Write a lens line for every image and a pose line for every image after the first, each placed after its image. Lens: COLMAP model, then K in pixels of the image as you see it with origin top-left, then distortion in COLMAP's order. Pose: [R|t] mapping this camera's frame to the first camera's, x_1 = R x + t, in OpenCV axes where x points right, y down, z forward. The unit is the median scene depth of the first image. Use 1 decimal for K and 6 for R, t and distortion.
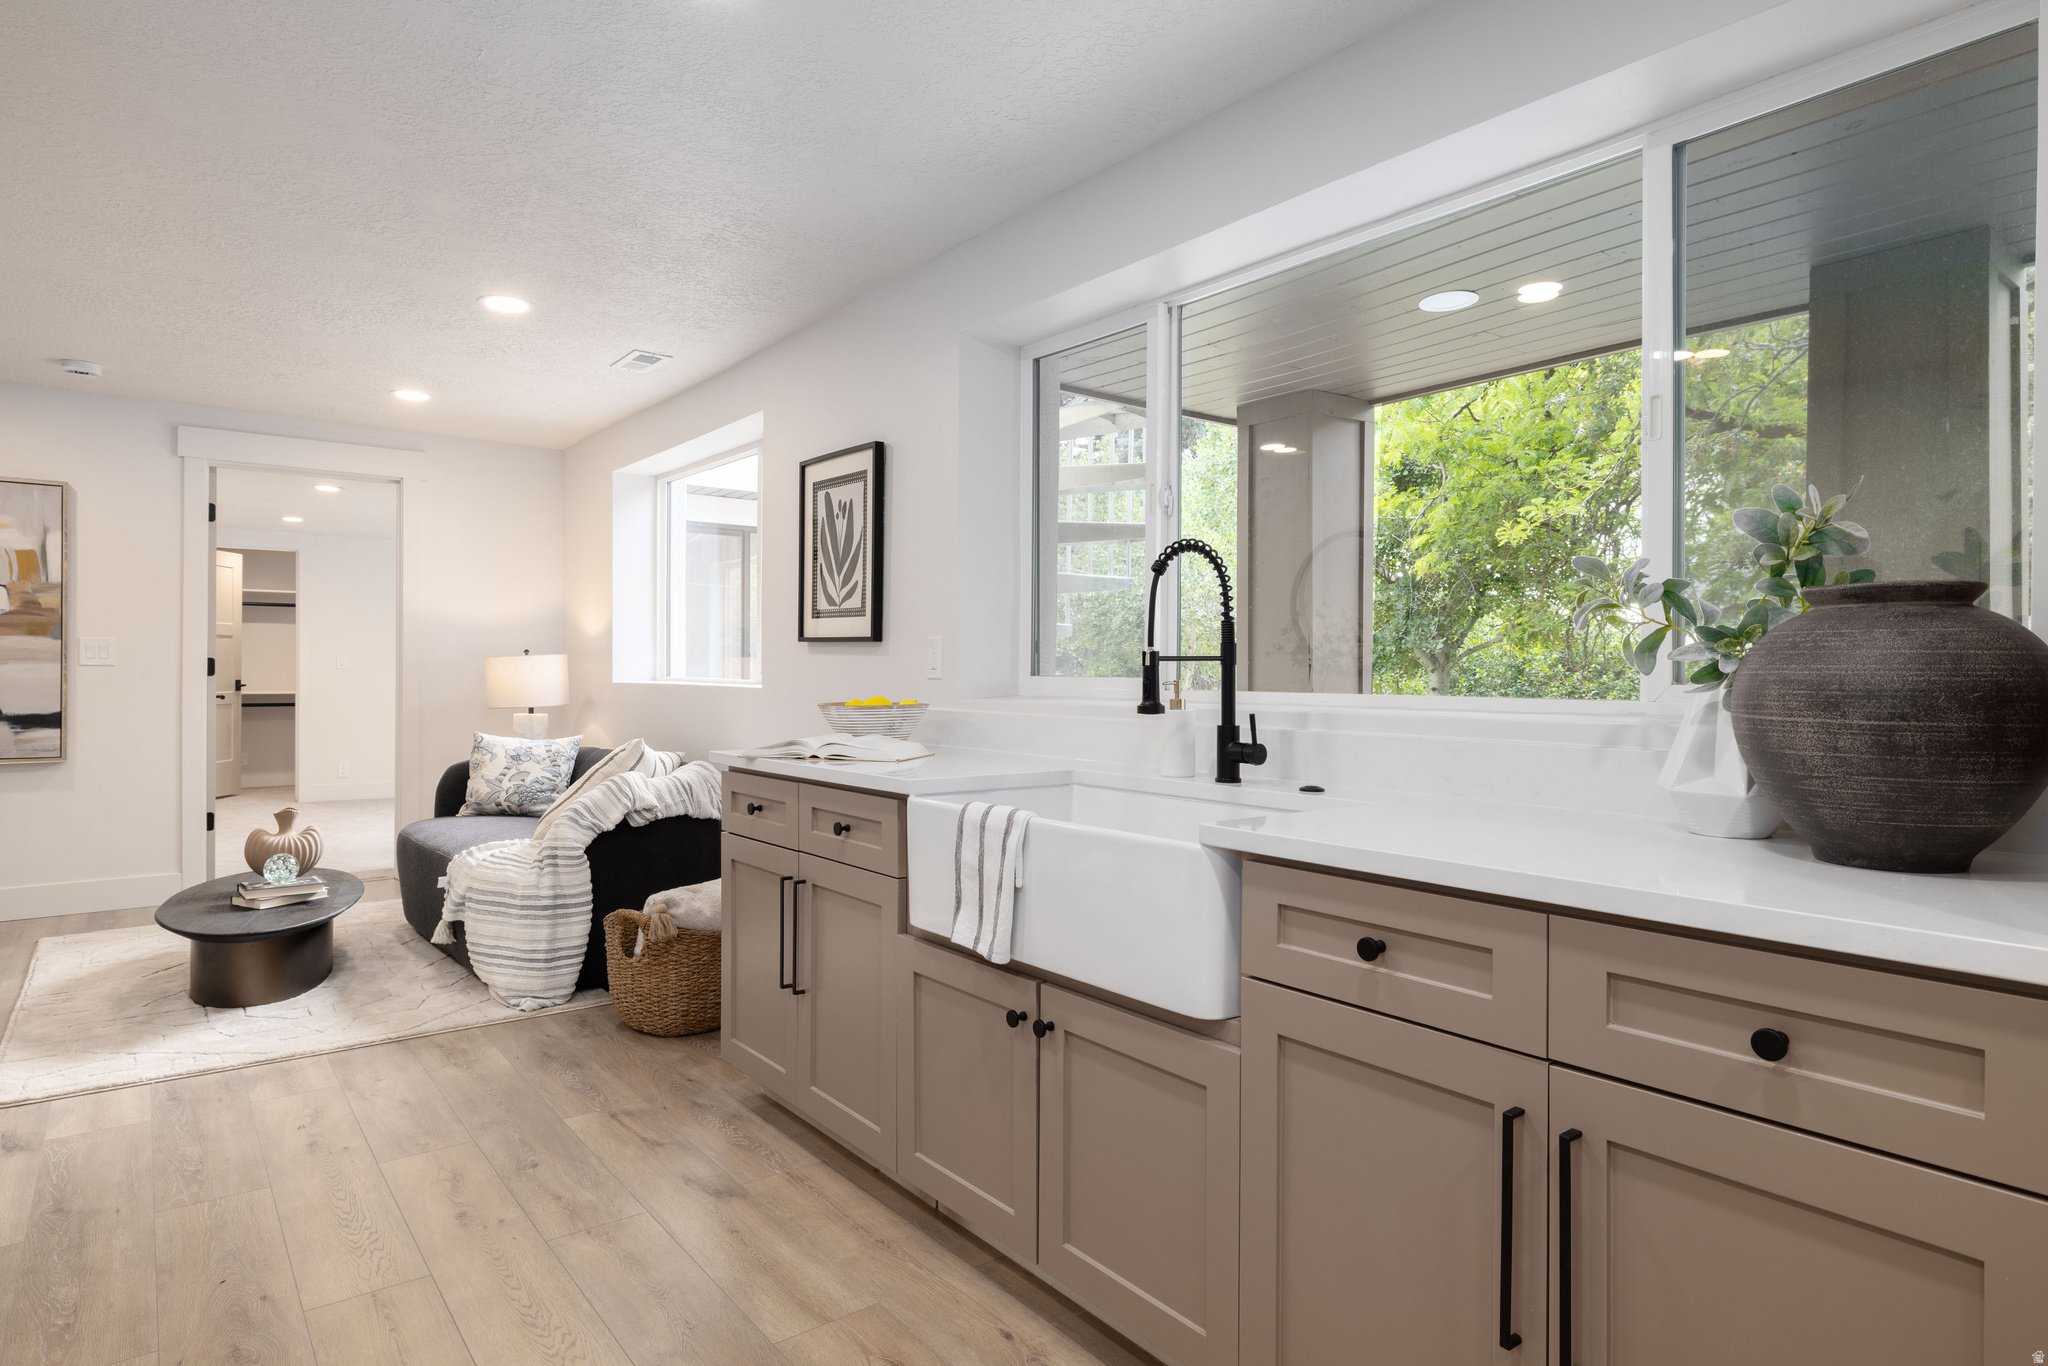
lens RADIAL K [[1143.0, 0, 1027.3], [0, 1143.0, 677.7], [0, 0, 1]] dist [-0.002600, -0.000117]
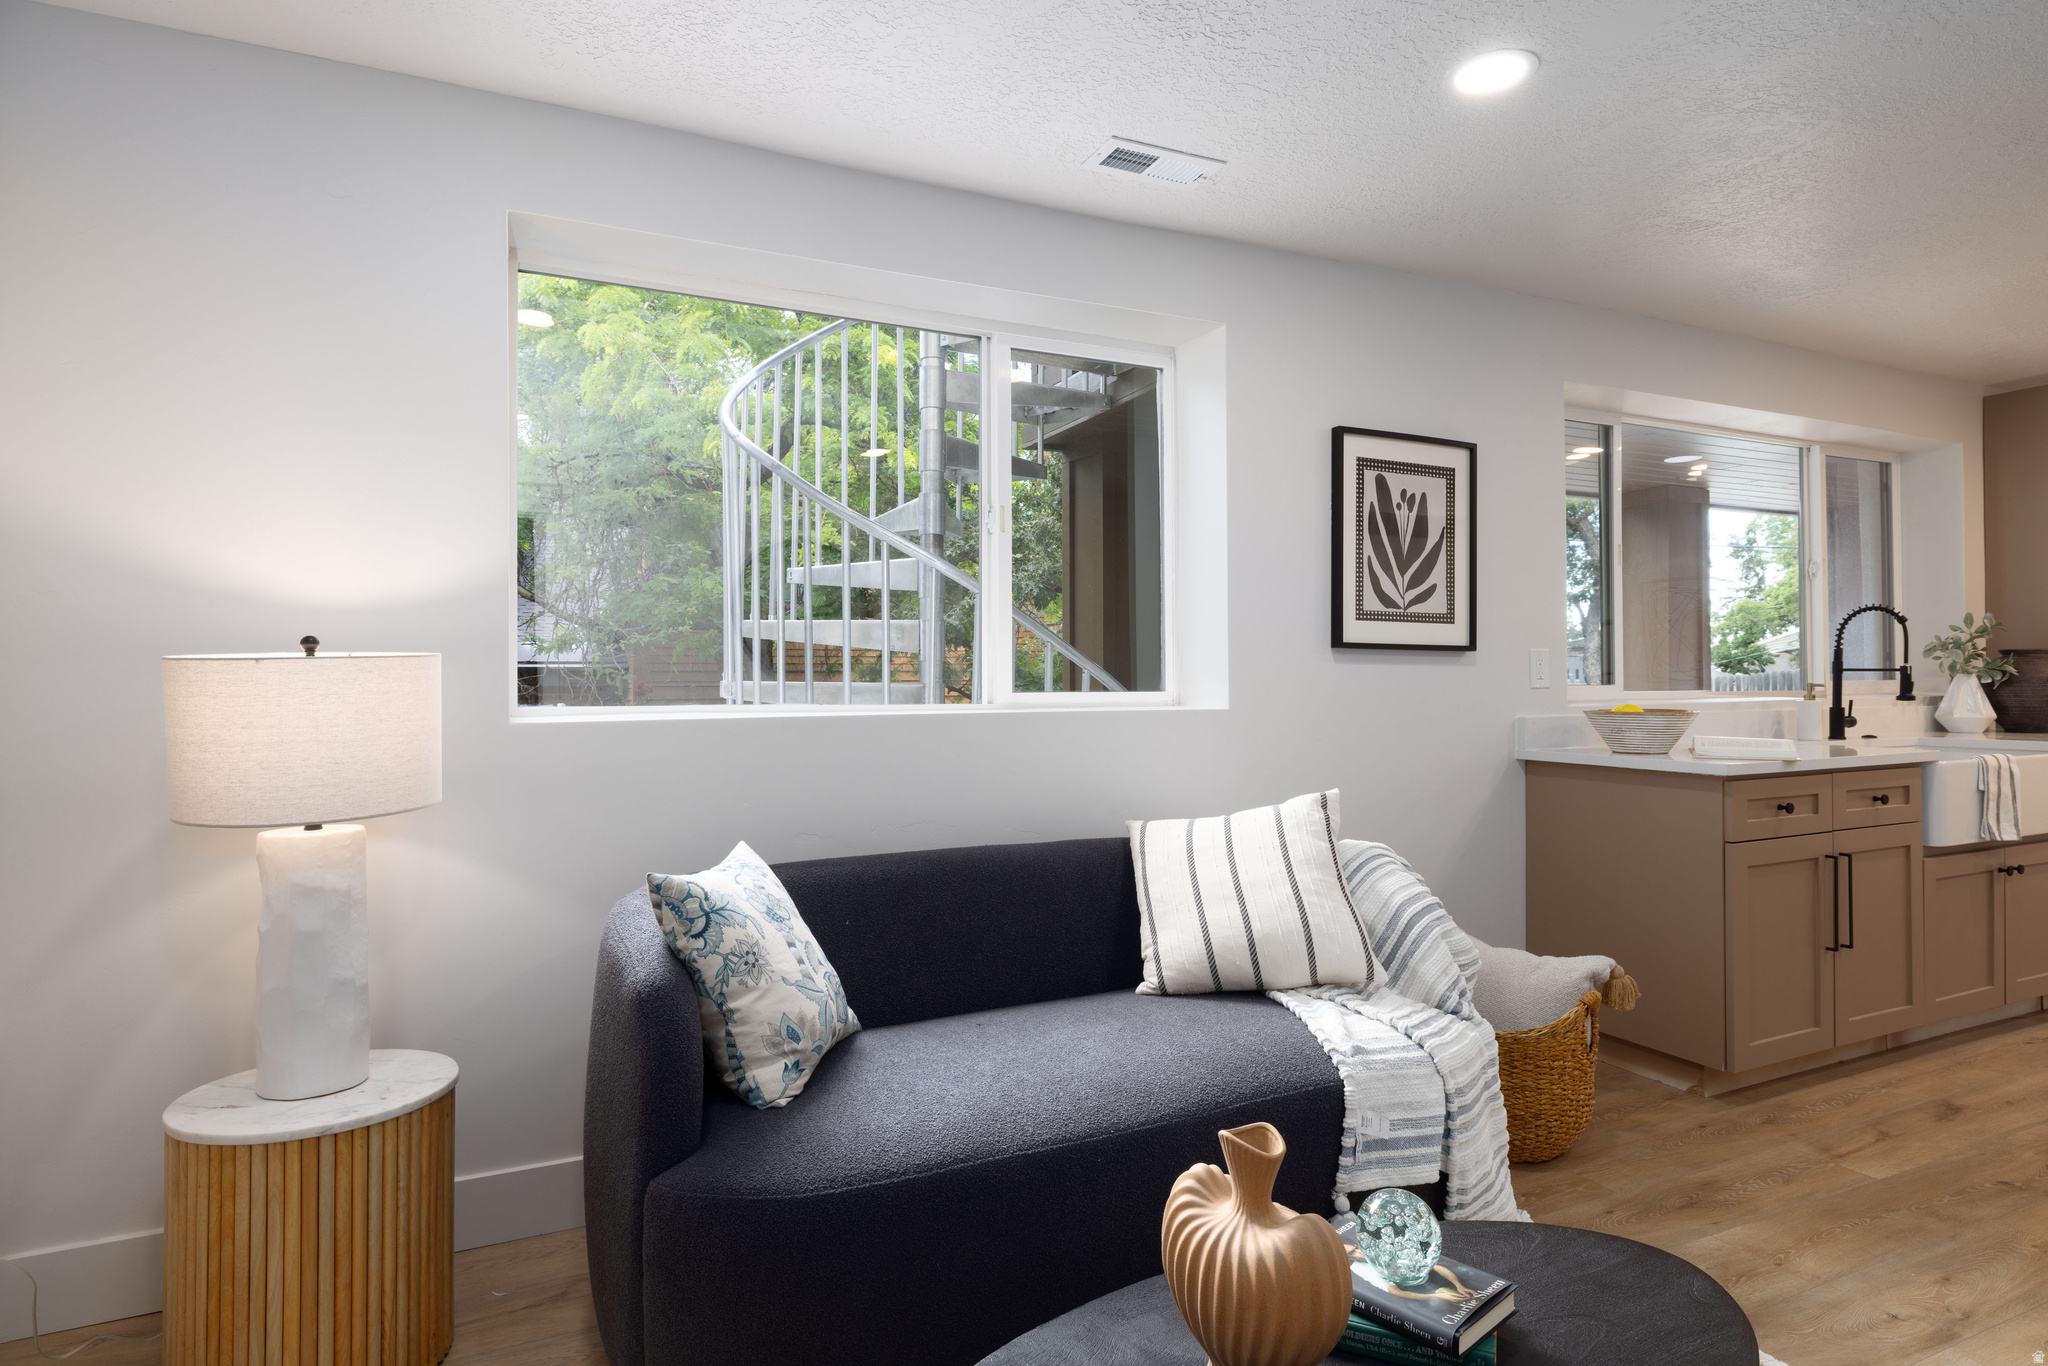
lens RADIAL K [[1097.5, 0, 1022.5], [0, 1097.5, 673.8], [0, 0, 1]] dist [0.001804, -0.000753]
pose [[0.224810, -0.001808, 0.974401, -1.059840], [0.014879, 0.999888, -0.001578, -0.015776], [-0.974289, 0.014853, 0.224811, 1.100705]]
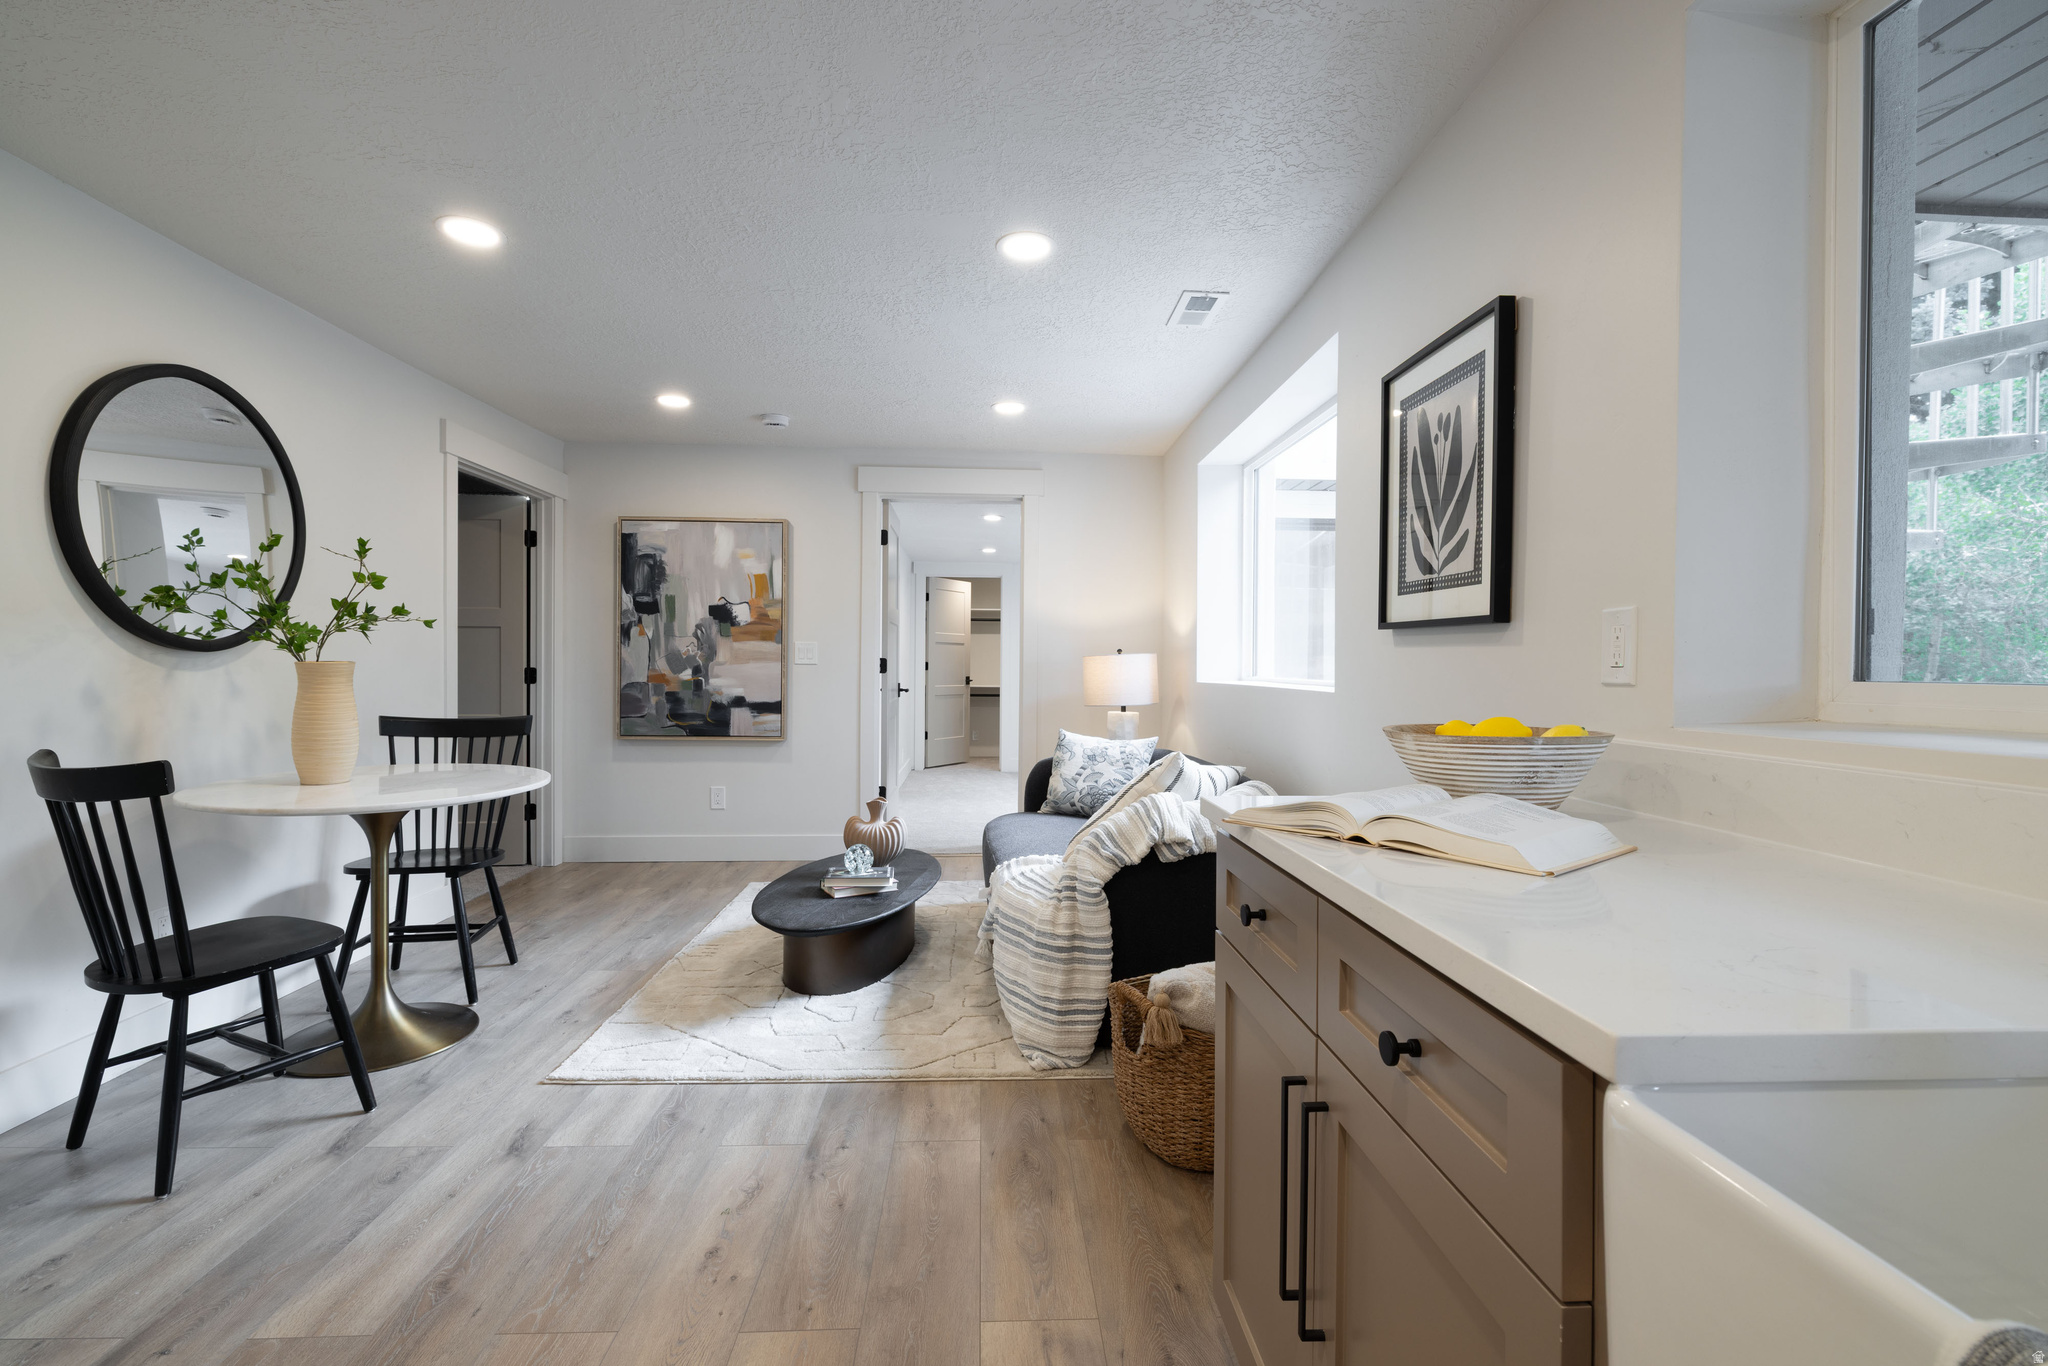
lens RADIAL K [[912.3, 0, 1022.3], [0, 912.3, 672.0], [0, 0, 1]] dist [-0.004355, 0.000367]
pose [[0.815789, 0.004434, -0.578332, -0.054936], [-0.007570, 0.999967, -0.003012, -0.001362], [0.578300, 0.006835, 0.815796, 0.427402]]
